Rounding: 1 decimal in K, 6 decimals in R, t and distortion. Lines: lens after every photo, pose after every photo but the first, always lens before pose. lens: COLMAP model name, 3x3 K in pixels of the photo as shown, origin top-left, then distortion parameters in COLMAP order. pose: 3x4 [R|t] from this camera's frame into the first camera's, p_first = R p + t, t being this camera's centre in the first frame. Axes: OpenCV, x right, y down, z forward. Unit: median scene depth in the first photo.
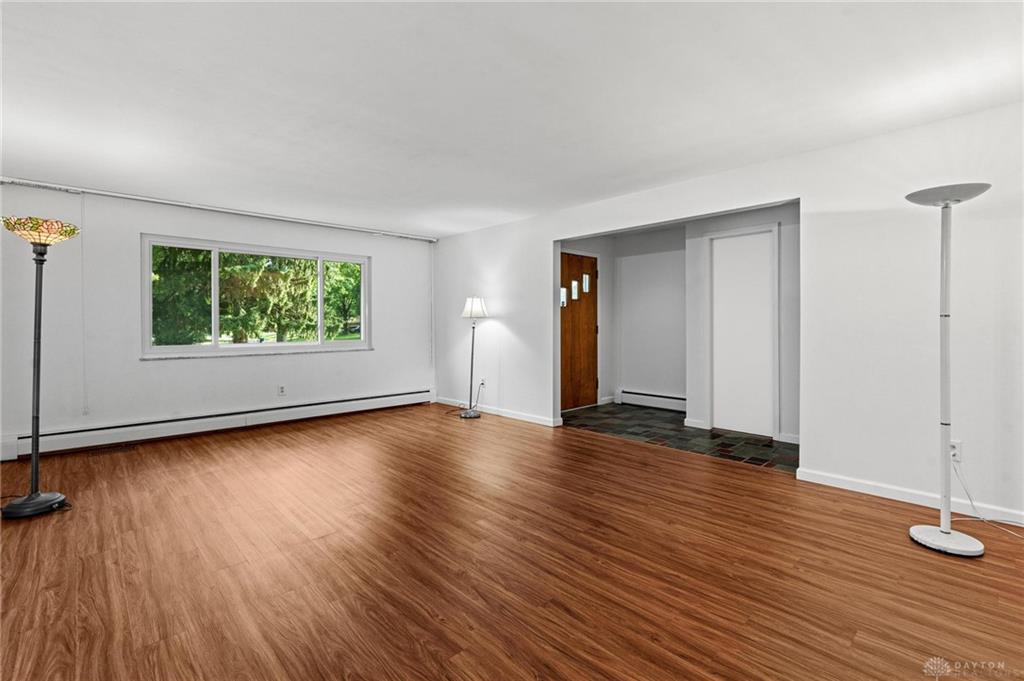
lens RADIAL K [[460.2, 0, 502.8], [0, 460.2, 331.4], [0, 0, 1]] dist [-0.018865, 0.000800]
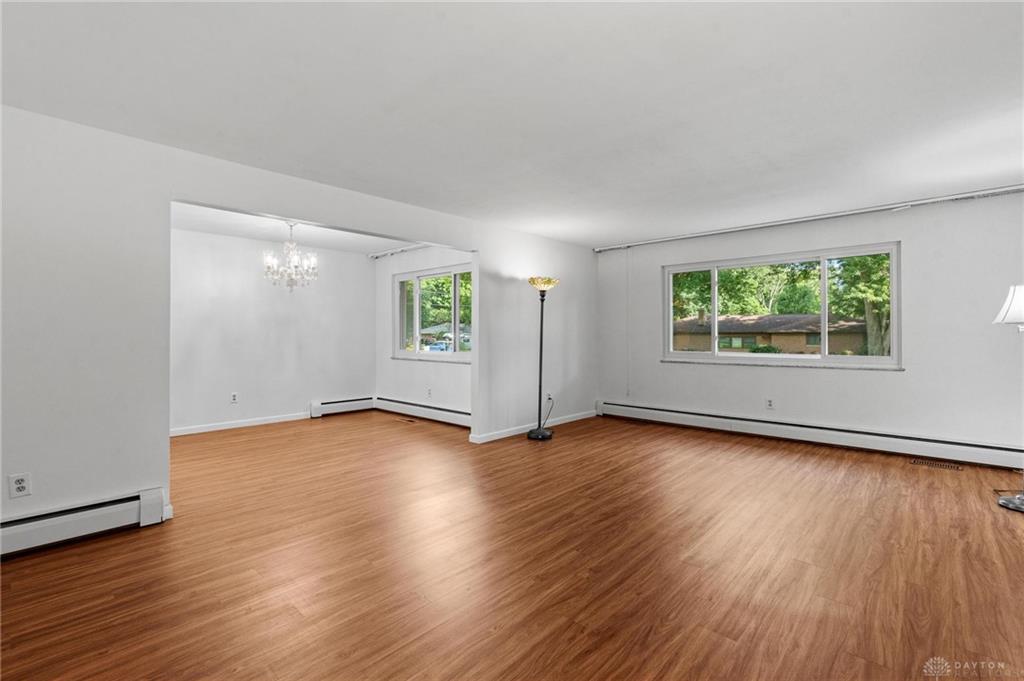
lens RADIAL K [[460.2, 0, 523.0], [0, 460.2, 334.4], [0, 0, 1]] dist [-0.018865, 0.000800]
pose [[0.087531, 0.001146, -0.996161, 0.795647], [-0.013558, 0.999908, -0.000041, -0.017080], [0.996070, 0.013510, 0.087538, 0.756543]]
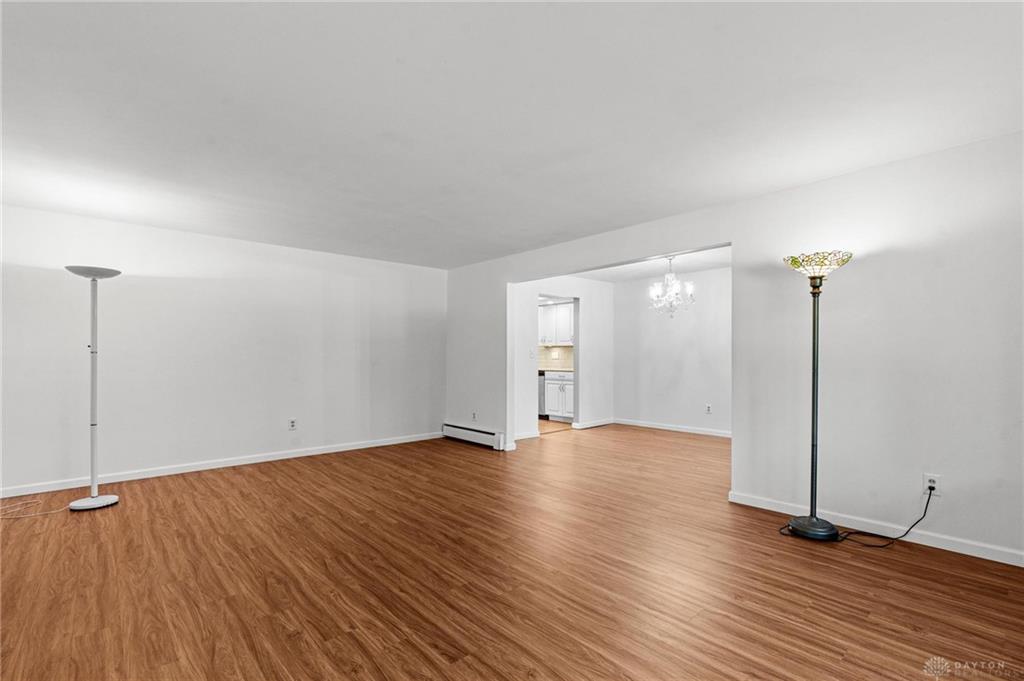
lens RADIAL K [[460.2, 0, 502.6], [0, 460.2, 359.6], [0, 0, 1]] dist [-0.018865, 0.000800]
pose [[-0.999678, 0.003020, 0.025199, -0.339190], [0.003649, 0.999682, 0.024952, -0.035404], [-0.025116, 0.025036, -0.999371, 2.036926]]
